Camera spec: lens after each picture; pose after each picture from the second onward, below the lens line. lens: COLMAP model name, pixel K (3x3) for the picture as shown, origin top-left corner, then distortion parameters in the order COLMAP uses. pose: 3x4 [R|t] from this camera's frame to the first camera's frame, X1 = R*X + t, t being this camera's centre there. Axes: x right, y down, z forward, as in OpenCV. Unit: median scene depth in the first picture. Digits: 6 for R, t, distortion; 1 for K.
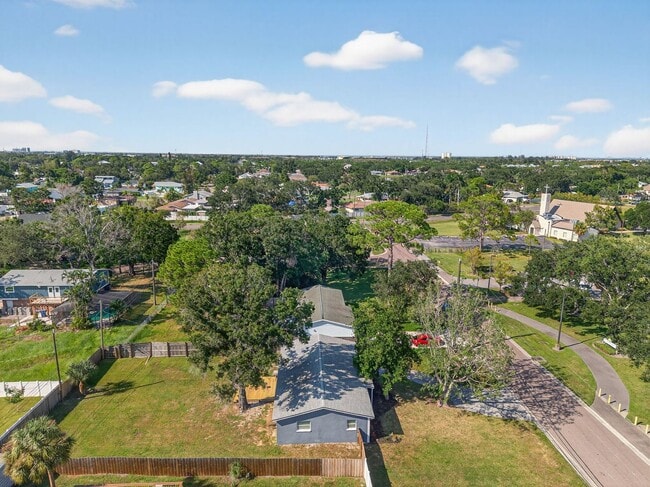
lens RADIAL K [[439.0, 0, 325.0], [0, 439.0, 243.5], [0, 0, 1]] dist [0.019642, -0.009094]
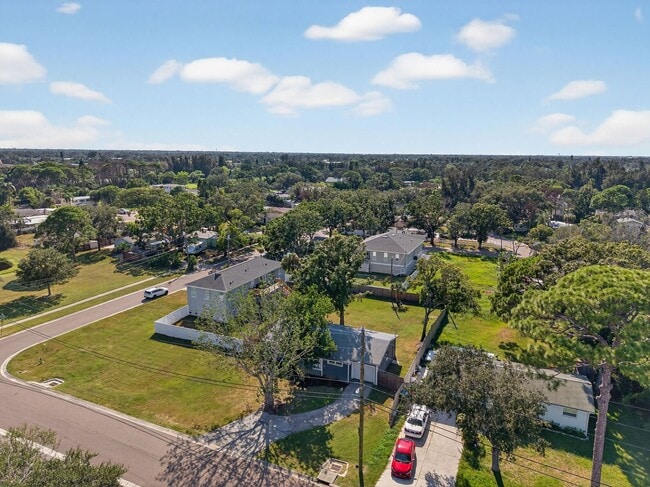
lens RADIAL K [[439.0, 0, 325.0], [0, 439.0, 243.5], [0, 0, 1]] dist [0.019642, -0.009094]
pose [[-0.457822, 0.161910, -0.874176, 1.034728], [-0.205203, 0.937482, 0.281103, -0.291144], [0.865038, 0.308079, -0.395975, 1.398218]]
